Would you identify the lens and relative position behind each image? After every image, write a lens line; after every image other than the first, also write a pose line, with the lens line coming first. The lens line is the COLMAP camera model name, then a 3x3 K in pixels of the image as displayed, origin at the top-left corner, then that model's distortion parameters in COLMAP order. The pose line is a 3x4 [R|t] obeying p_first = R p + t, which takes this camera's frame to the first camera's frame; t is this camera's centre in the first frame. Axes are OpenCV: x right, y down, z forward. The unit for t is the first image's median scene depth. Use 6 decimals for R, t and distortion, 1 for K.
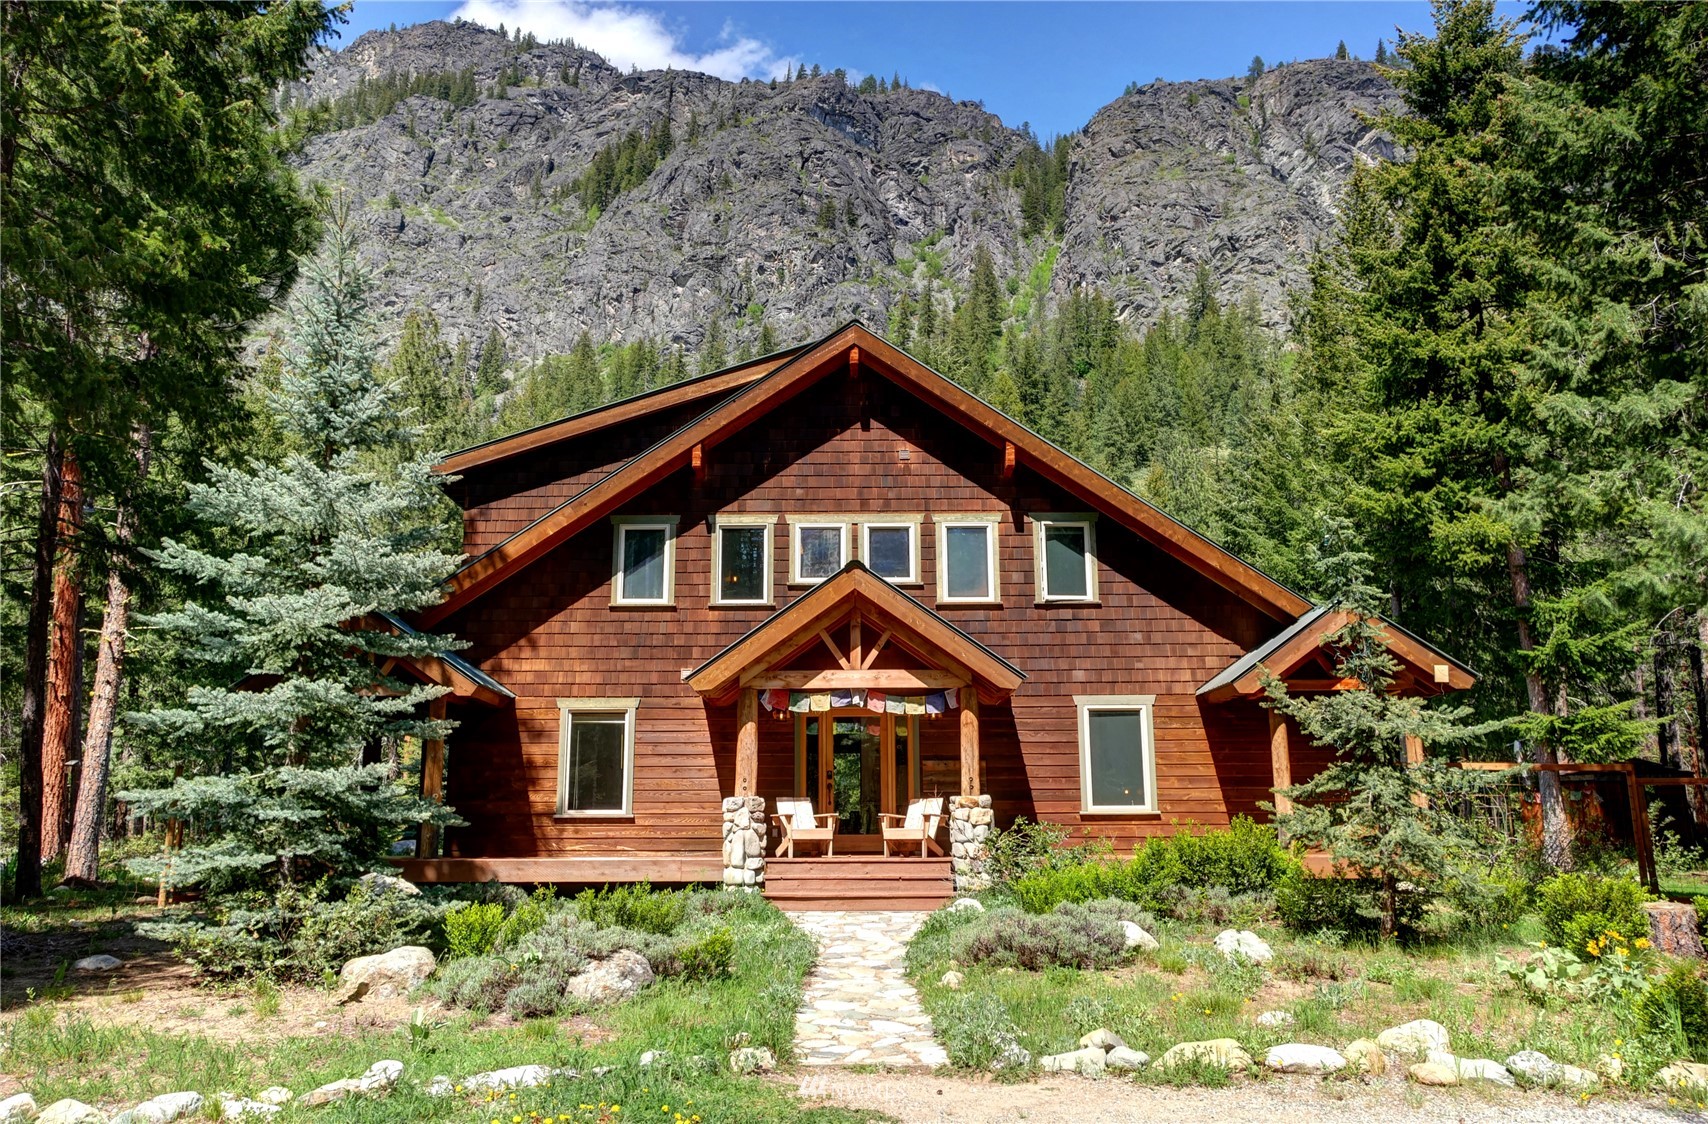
lens RADIAL K [[1259.7, 0, 854.0], [0, 1259.7, 562.0], [0, 0, 1]] dist [-0.008447, -0.003097]
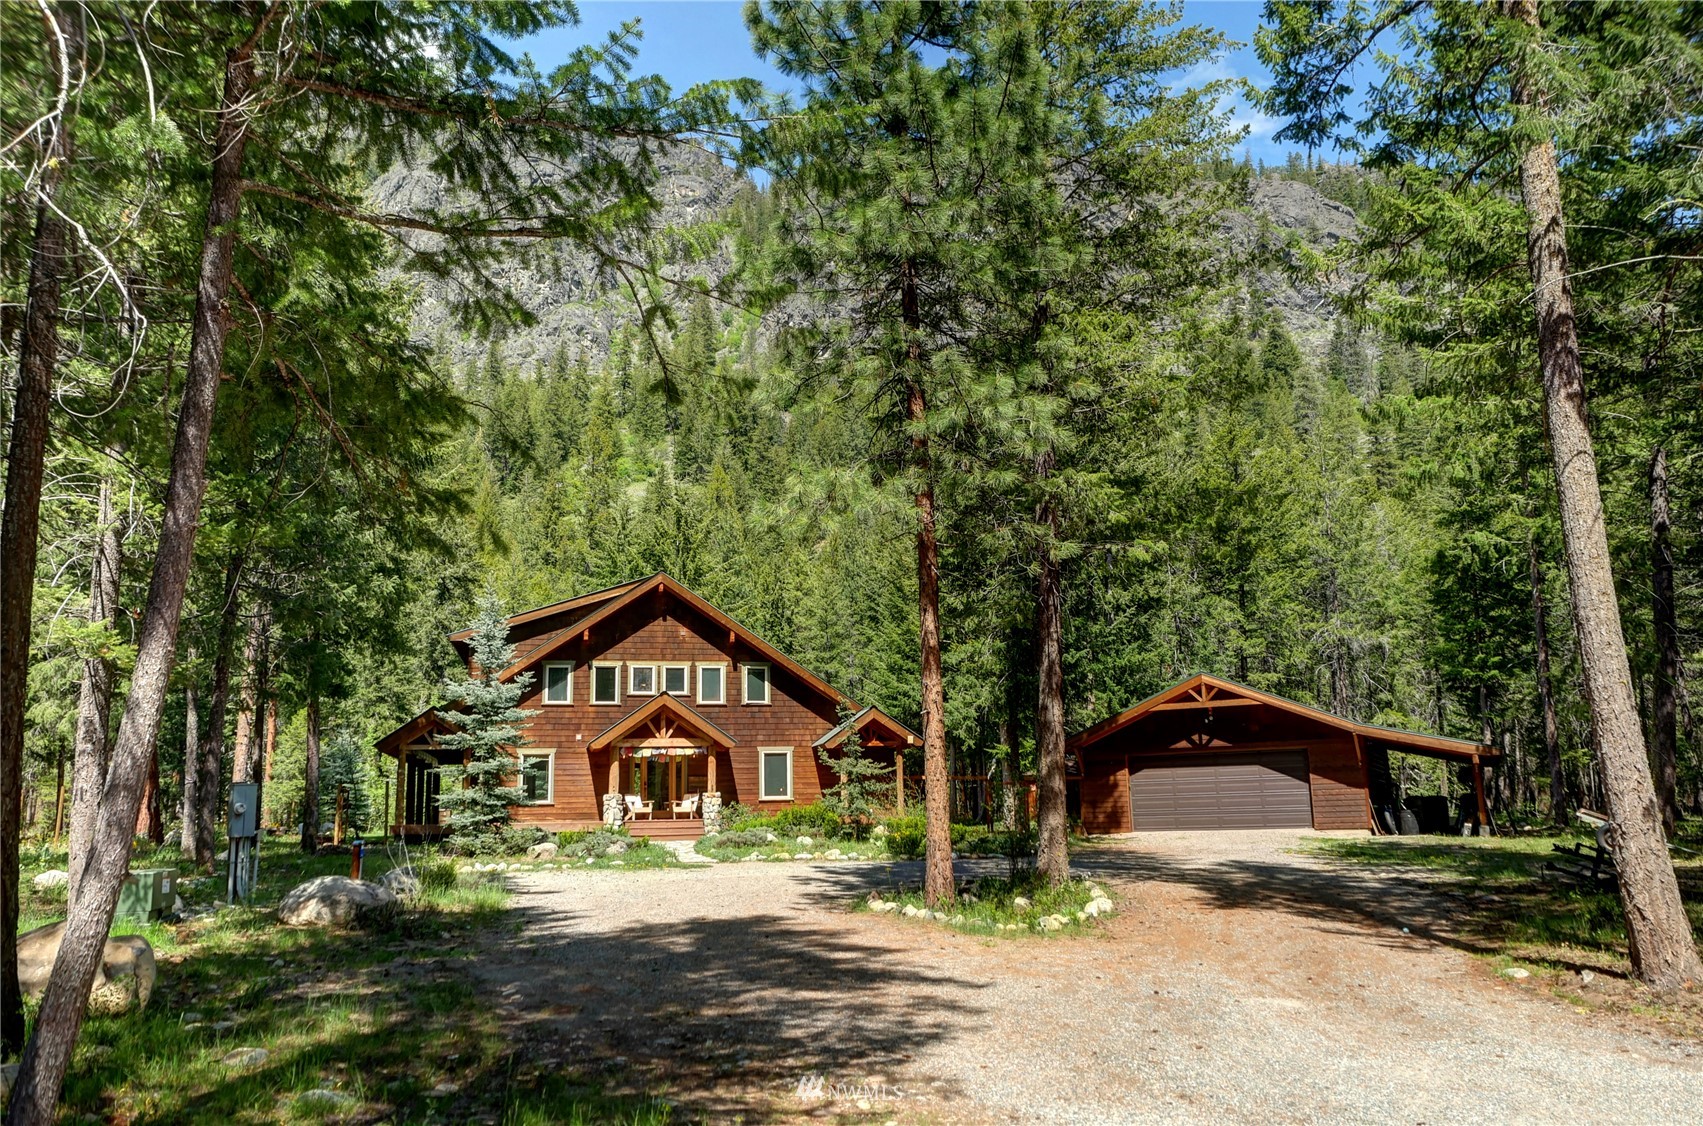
lens RADIAL K [[1253.8, 0, 851.5], [0, 1253.8, 563.0], [0, 0, 1]] dist [-0.024623, 0.001902]
pose [[0.972650, 0.030031, 0.230327, -0.179055], [-0.031835, 0.999485, 0.004120, -0.227384], [-0.230085, -0.011340, 0.973104, -1.158699]]
